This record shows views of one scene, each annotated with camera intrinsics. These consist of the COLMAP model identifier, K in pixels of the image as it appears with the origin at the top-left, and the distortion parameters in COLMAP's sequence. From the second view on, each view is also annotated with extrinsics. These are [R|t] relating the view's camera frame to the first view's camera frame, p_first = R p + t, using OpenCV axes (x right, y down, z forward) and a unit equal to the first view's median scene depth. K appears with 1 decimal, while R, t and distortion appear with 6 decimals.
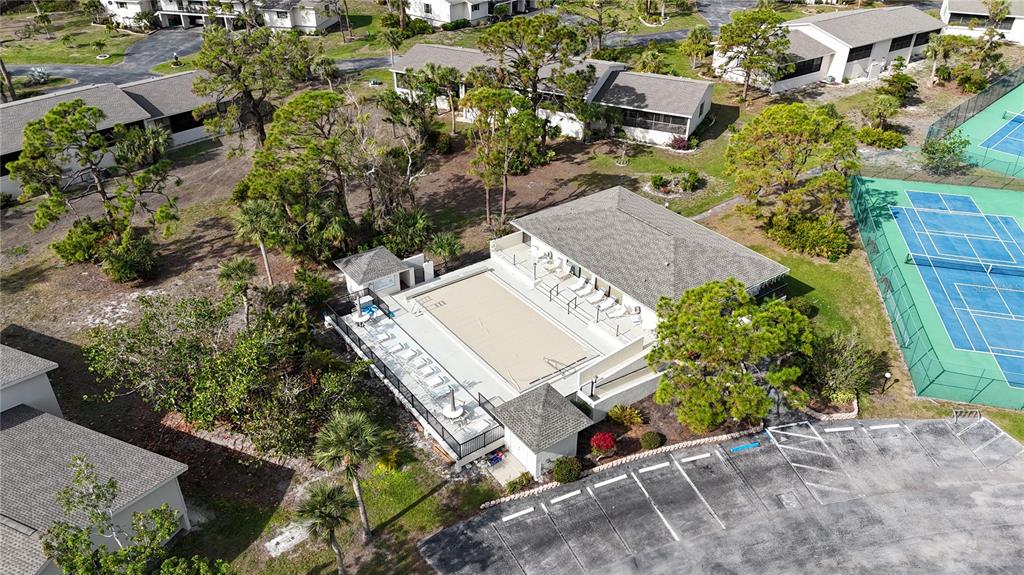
lens RADIAL K [[759.3, 0, 512.0], [0, 759.3, 287.5], [0, 0, 1]] dist [0.082083, -0.083701]
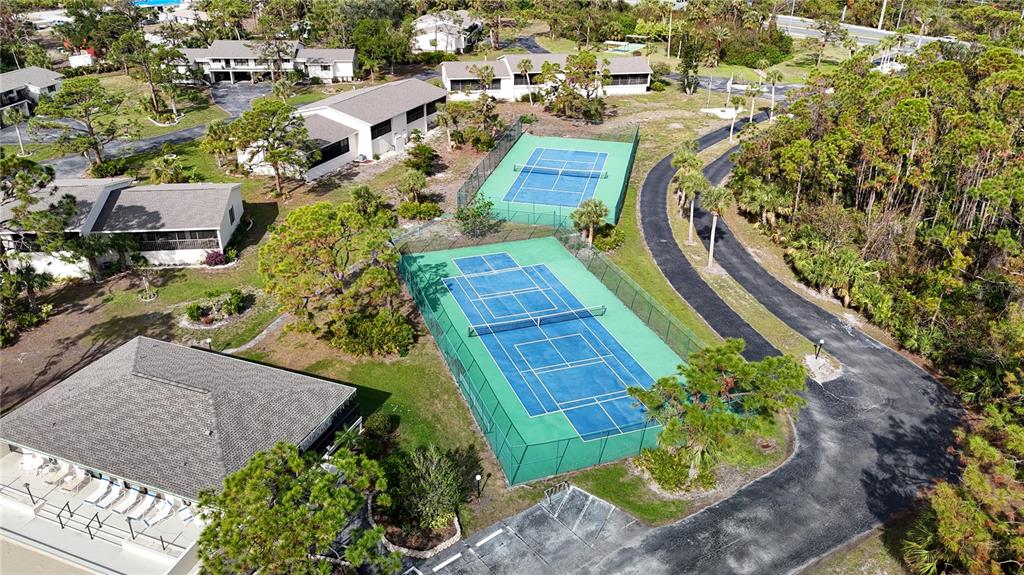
lens RADIAL K [[759.3, 0, 512.0], [0, 759.3, 287.5], [0, 0, 1]] dist [0.082083, -0.083701]
pose [[0.844790, -0.241097, 0.477706, 0.078091], [0.282045, 0.959290, -0.014626, -0.047937], [-0.454732, 0.147091, 0.878398, 0.076987]]
